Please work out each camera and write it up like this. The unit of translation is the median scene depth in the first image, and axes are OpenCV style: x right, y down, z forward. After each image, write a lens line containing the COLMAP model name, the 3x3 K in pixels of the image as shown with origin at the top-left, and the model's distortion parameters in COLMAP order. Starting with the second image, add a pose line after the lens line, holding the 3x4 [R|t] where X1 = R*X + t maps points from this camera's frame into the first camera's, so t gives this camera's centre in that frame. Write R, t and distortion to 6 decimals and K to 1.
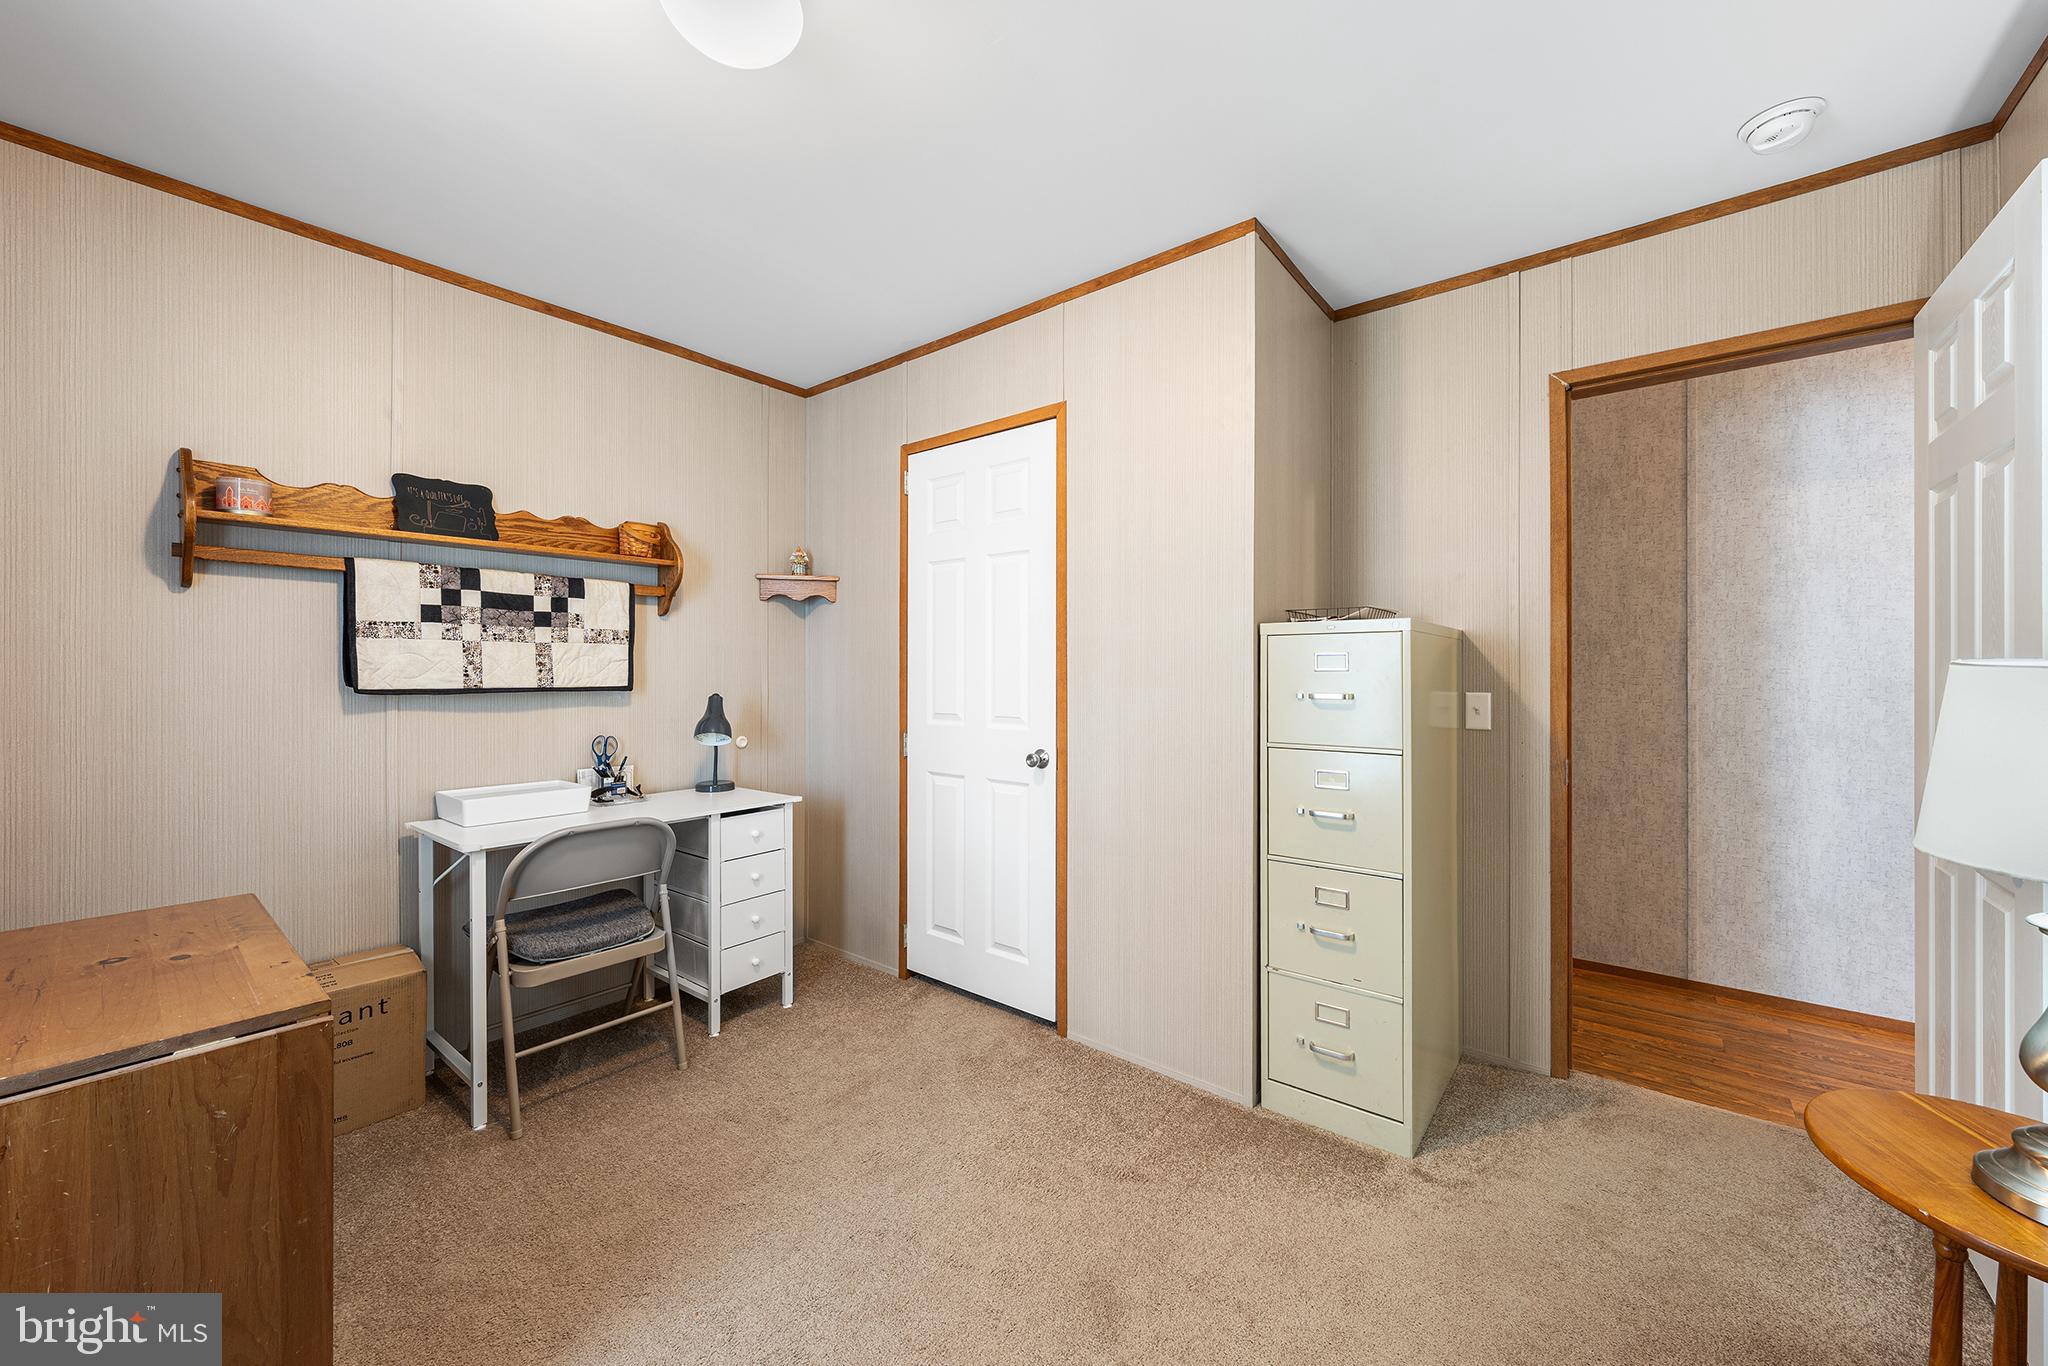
lens RADIAL K [[779.3, 0, 1025.7], [0, 779.3, 675.9], [0, 0, 1]] dist [-0.001778, 0.000285]
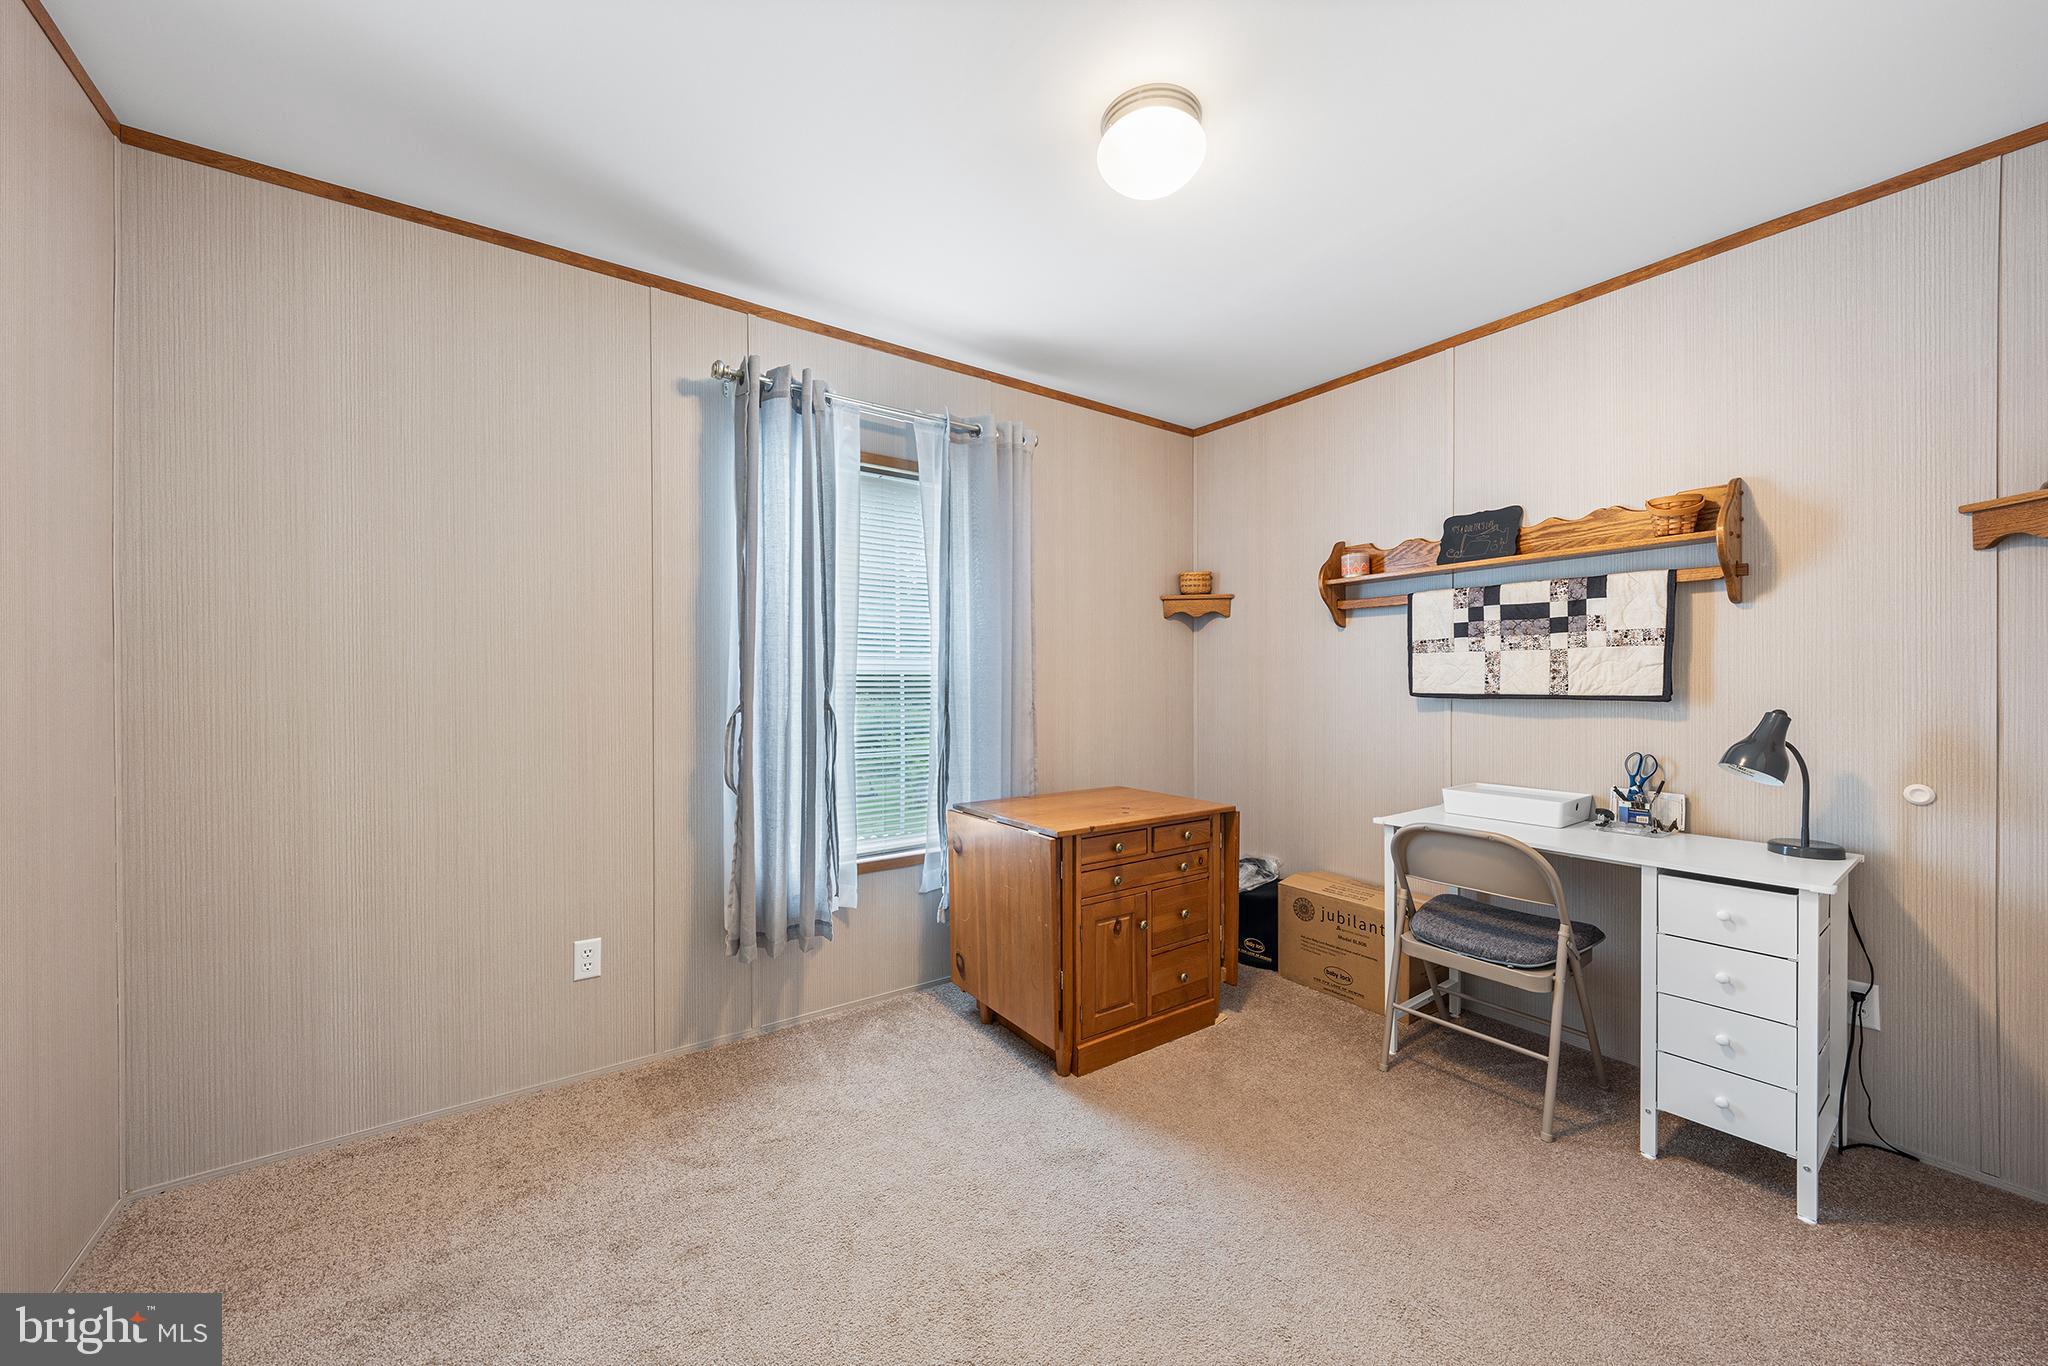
lens RADIAL K [[779.3, 0, 1029.7], [0, 779.3, 683.2], [0, 0, 1]] dist [-0.001778, 0.000285]
pose [[-0.279004, 0.003393, -0.960284, 0.514603], [-0.000298, 0.999993, 0.003620, -0.003294], [0.960290, 0.001296, -0.279002, 0.653019]]
